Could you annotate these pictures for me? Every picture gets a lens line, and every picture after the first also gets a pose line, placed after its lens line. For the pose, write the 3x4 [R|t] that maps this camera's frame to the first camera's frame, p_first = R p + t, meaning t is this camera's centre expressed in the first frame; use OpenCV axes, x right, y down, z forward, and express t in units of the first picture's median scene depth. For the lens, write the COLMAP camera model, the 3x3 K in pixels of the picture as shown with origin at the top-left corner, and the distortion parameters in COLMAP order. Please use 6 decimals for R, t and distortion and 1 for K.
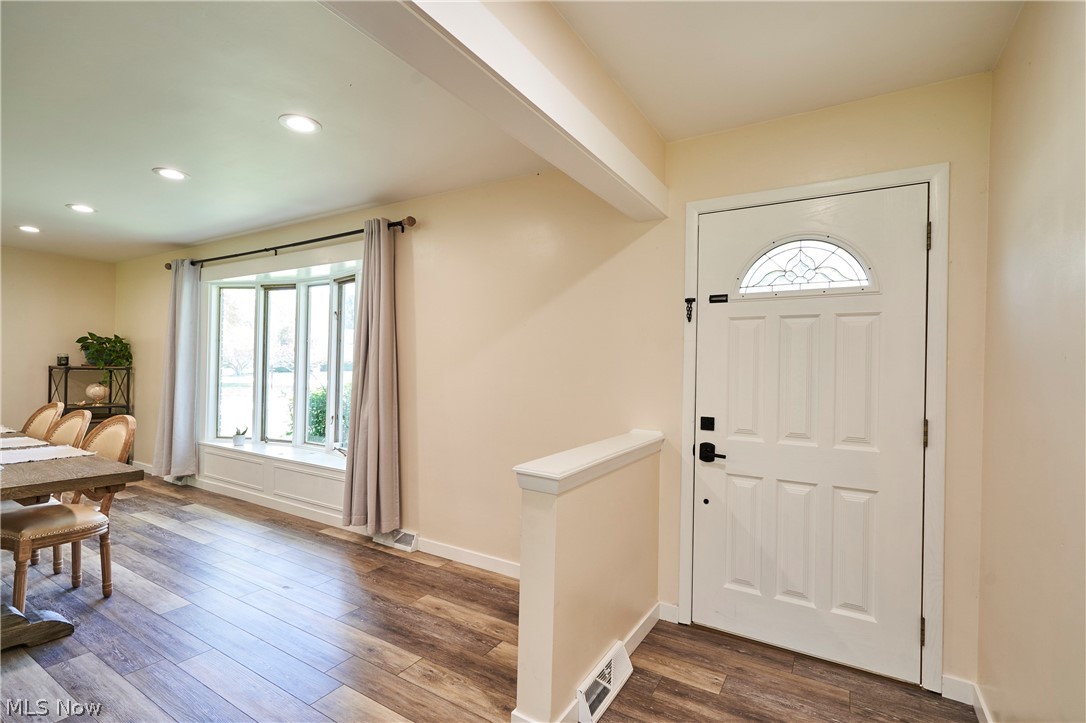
lens RADIAL K [[503.8, 0, 543.0], [0, 503.8, 365.7], [0, 0, 1]] dist [0.003182, -0.000529]
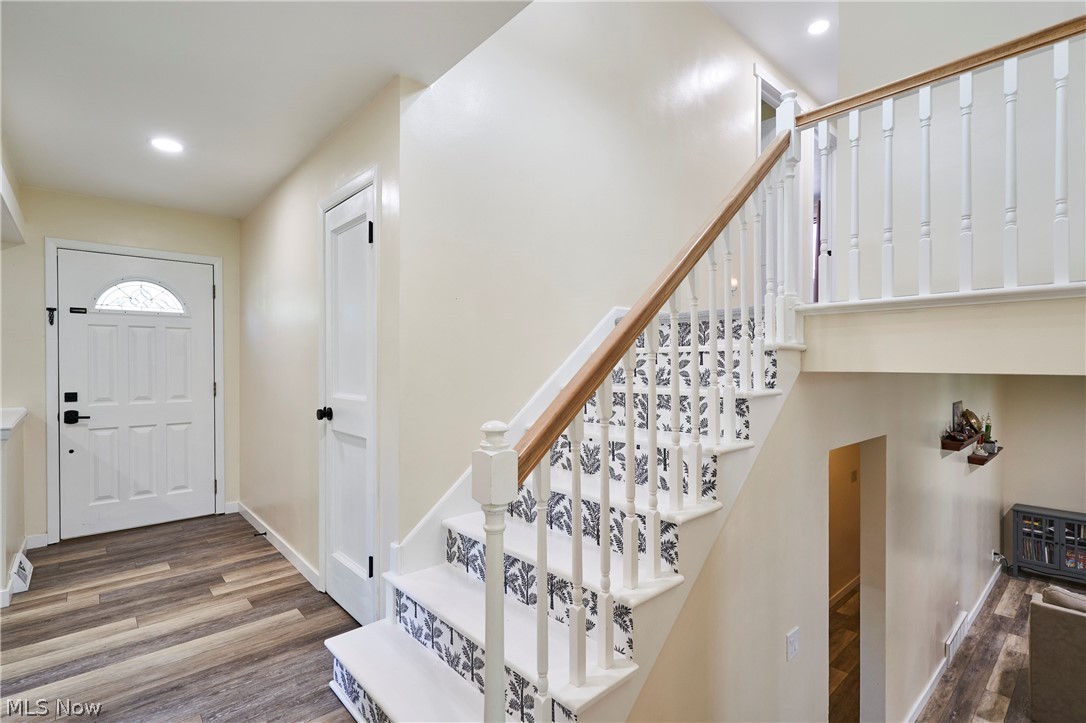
lens RADIAL K [[503.8, 0, 547.6], [0, 503.8, 366.2], [0, 0, 1]] dist [0.003182, -0.000529]
pose [[0.272137, -0.021467, 0.962019, -0.736391], [0.009798, 0.999761, 0.019537, 0.013356], [-0.962209, 0.004110, 0.272282, -0.747390]]
